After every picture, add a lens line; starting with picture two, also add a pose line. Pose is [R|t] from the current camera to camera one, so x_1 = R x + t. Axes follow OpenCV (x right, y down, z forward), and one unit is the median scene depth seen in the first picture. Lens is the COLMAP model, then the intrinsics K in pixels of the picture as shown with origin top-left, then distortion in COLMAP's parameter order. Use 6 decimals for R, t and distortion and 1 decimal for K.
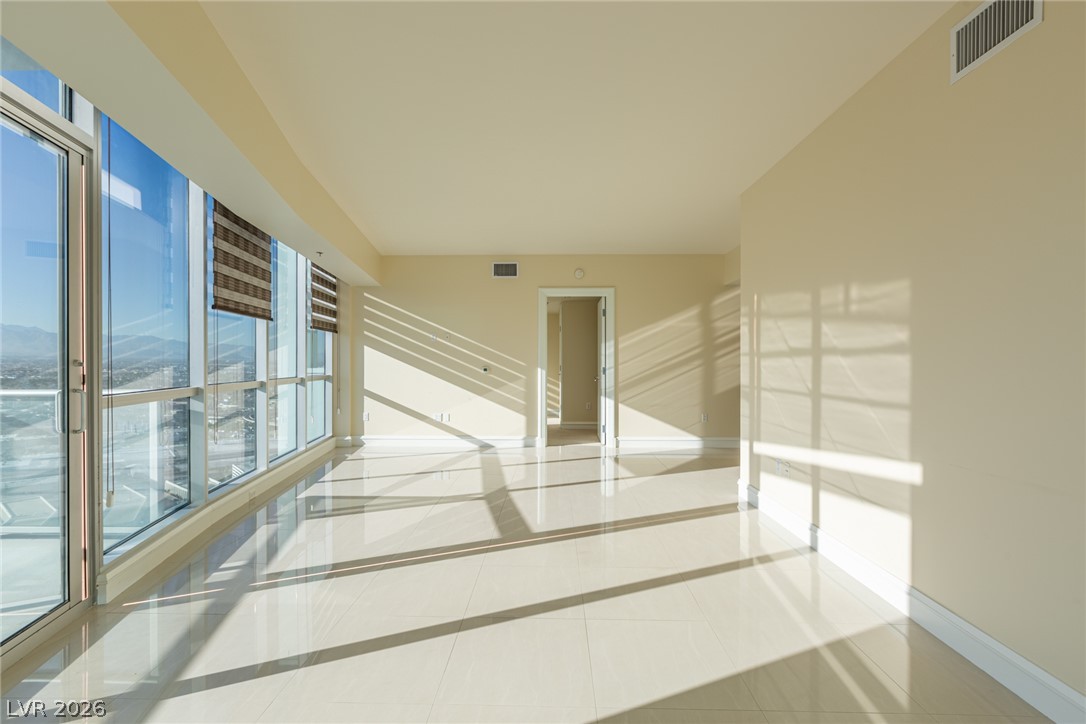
lens RADIAL K [[471.9, 0, 525.1], [0, 471.9, 362.7], [0, 0, 1]] dist [0.002245, 0.000385]
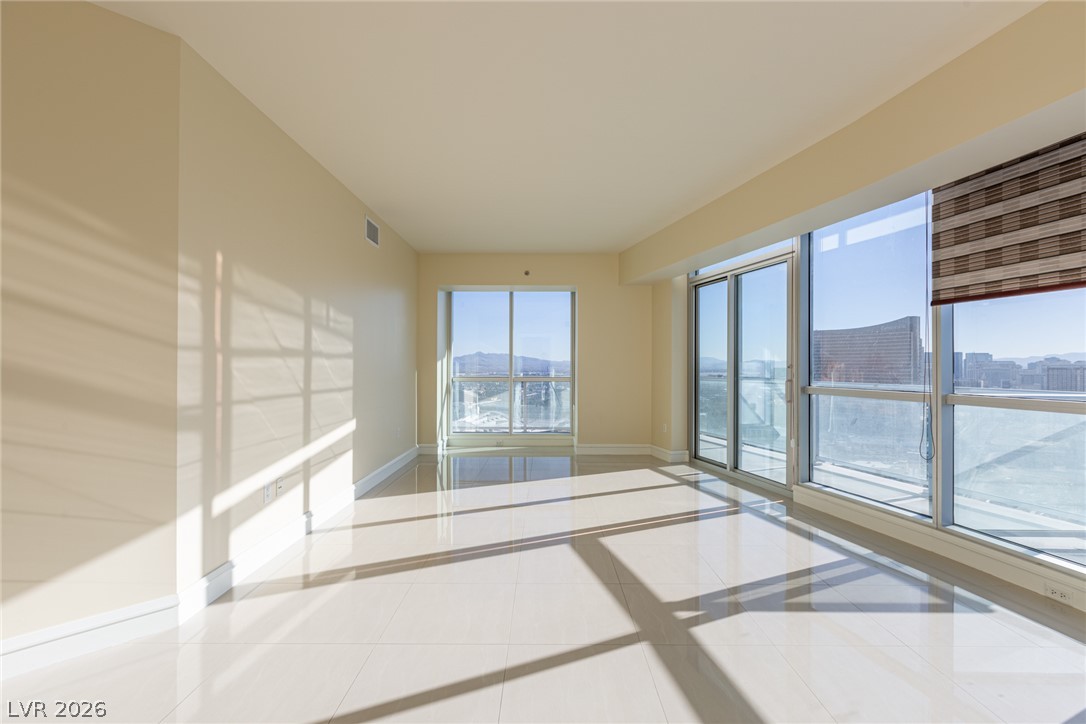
lens RADIAL K [[471.9, 0, 525.1], [0, 471.9, 362.7], [0, 0, 1]] dist [0.002245, 0.000385]
pose [[-0.999680, -0.004983, -0.024816, 0.075302], [-0.004925, 0.999985, -0.002412, -0.000957], [0.024827, -0.002289, -0.999689, 1.162116]]
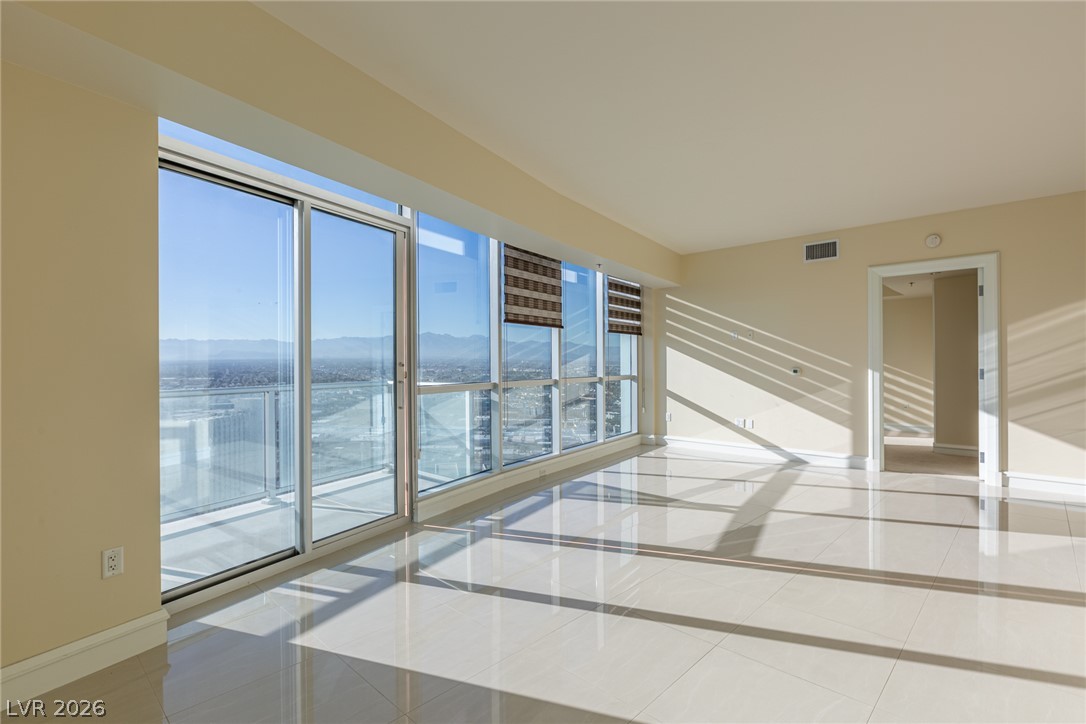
lens RADIAL K [[501.5, 0, 543.0], [0, 501.5, 362.0], [0, 0, 1]] dist [-0.003522, -0.000306]
pose [[0.752487, -0.004471, -0.658591, 0.203446], [0.002931, 0.999990, -0.003440, -0.000255], [0.658600, 0.000659, 0.752493, 0.020945]]
